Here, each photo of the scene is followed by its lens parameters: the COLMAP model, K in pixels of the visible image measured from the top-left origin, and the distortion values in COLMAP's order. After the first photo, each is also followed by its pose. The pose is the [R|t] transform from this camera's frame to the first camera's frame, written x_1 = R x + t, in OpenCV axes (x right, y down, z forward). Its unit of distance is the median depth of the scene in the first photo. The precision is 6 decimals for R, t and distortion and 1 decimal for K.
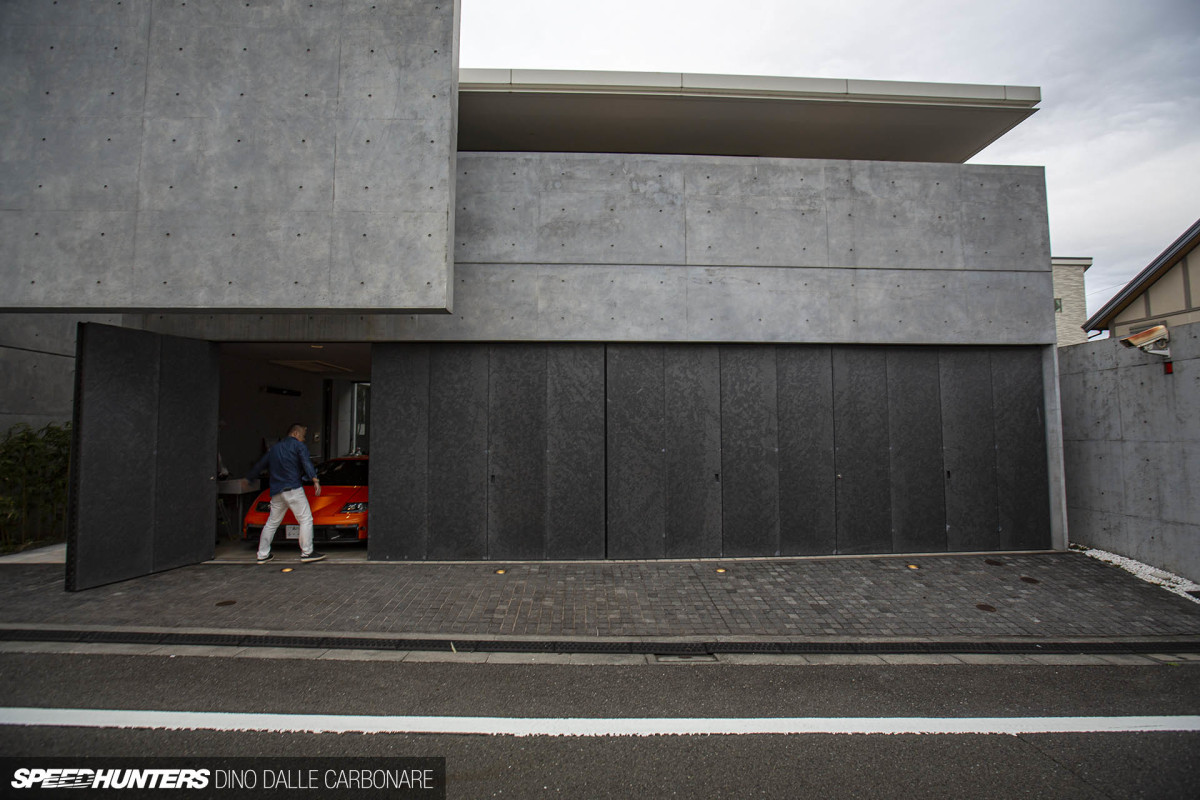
lens RADIAL K [[545.8, 0, 600.1], [0, 545.8, 399.8], [0, 0, 1]] dist [-0.026539, 0.004227]
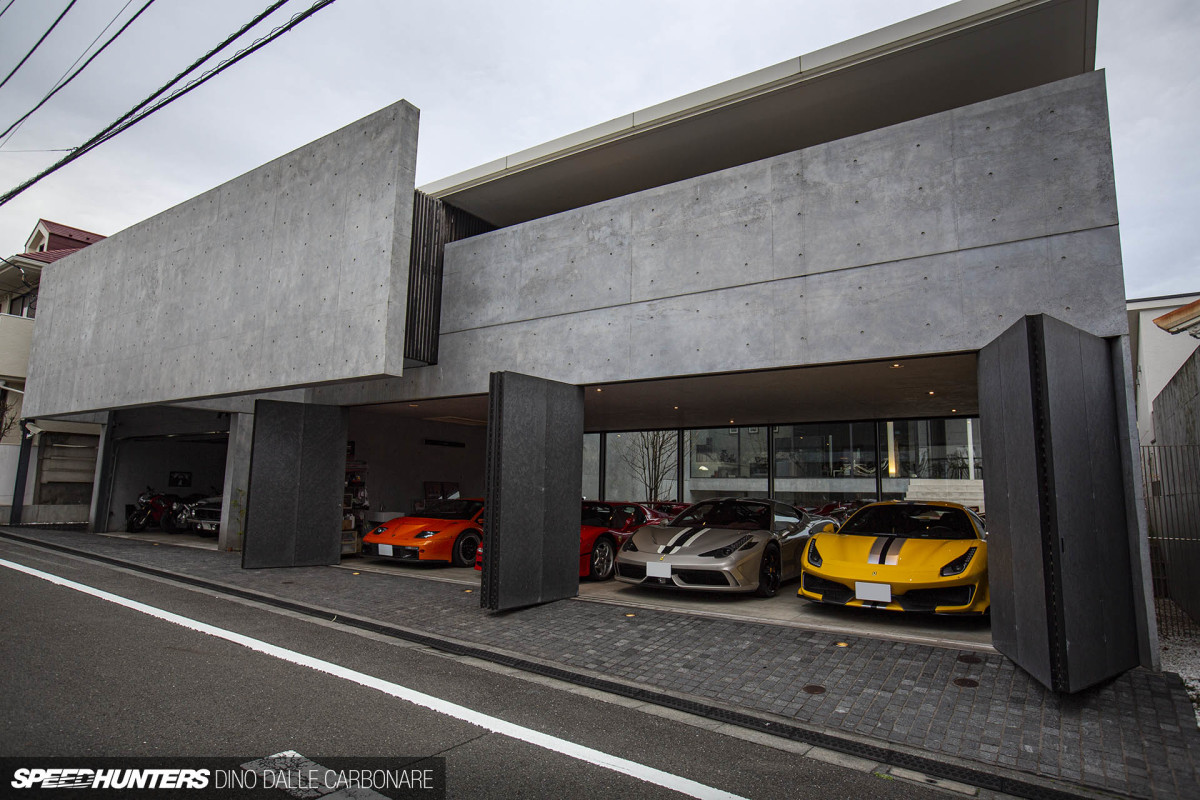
lens RADIAL K [[667.5, 0, 599.2], [0, 667.5, 406.9], [0, 0, 1]] dist [-0.007349, 0.001859]
pose [[0.806448, -0.055867, -0.588660, 0.814642], [0.010585, 0.996731, -0.080094, 0.037240], [0.591210, 0.058361, 0.804403, 0.001169]]
